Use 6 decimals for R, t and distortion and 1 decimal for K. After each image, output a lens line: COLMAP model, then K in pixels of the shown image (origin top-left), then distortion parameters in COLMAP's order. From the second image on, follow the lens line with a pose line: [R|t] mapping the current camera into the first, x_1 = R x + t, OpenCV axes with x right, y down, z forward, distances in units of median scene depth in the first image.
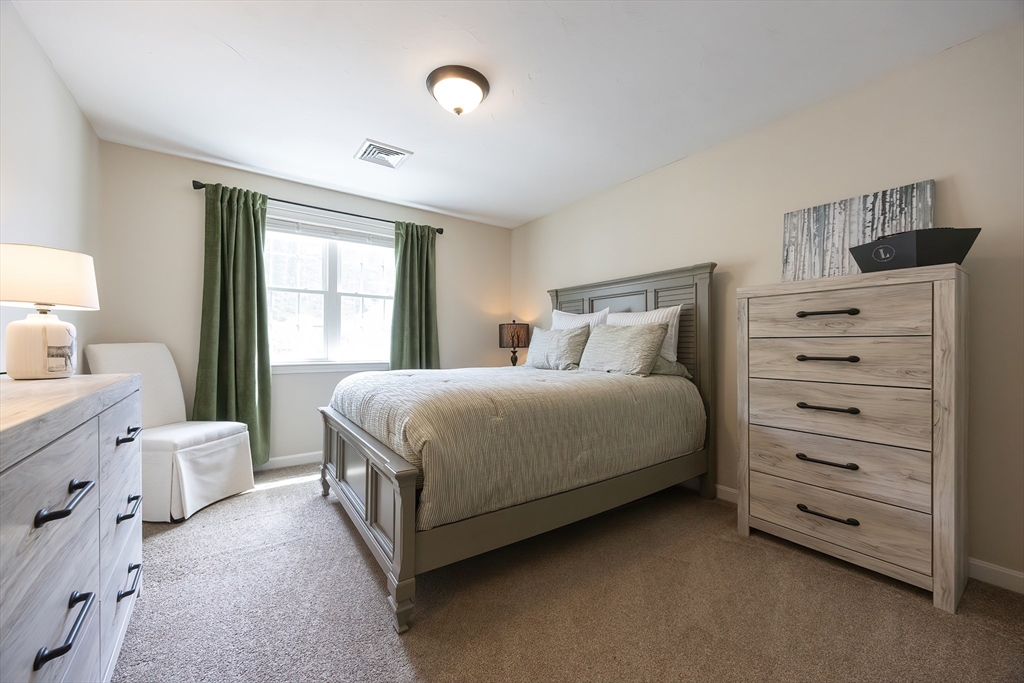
lens RADIAL K [[397.5, 0, 508.2], [0, 397.5, 346.3], [0, 0, 1]] dist [-0.001946, -0.000205]
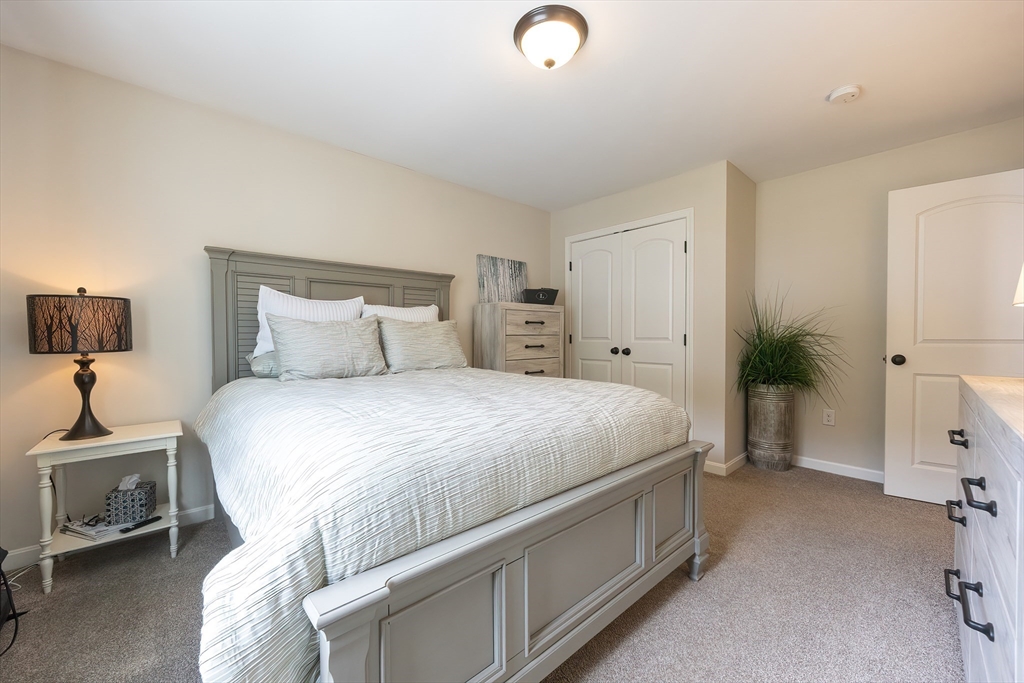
lens RADIAL K [[397.5, 0, 508.2], [0, 397.5, 346.3], [0, 0, 1]] dist [-0.001946, -0.000205]
pose [[-0.134959, -0.026596, 0.990494, -0.929069], [0.010097, 0.999551, 0.028215, -0.020993], [-0.990800, 0.013809, -0.134630, 1.195177]]
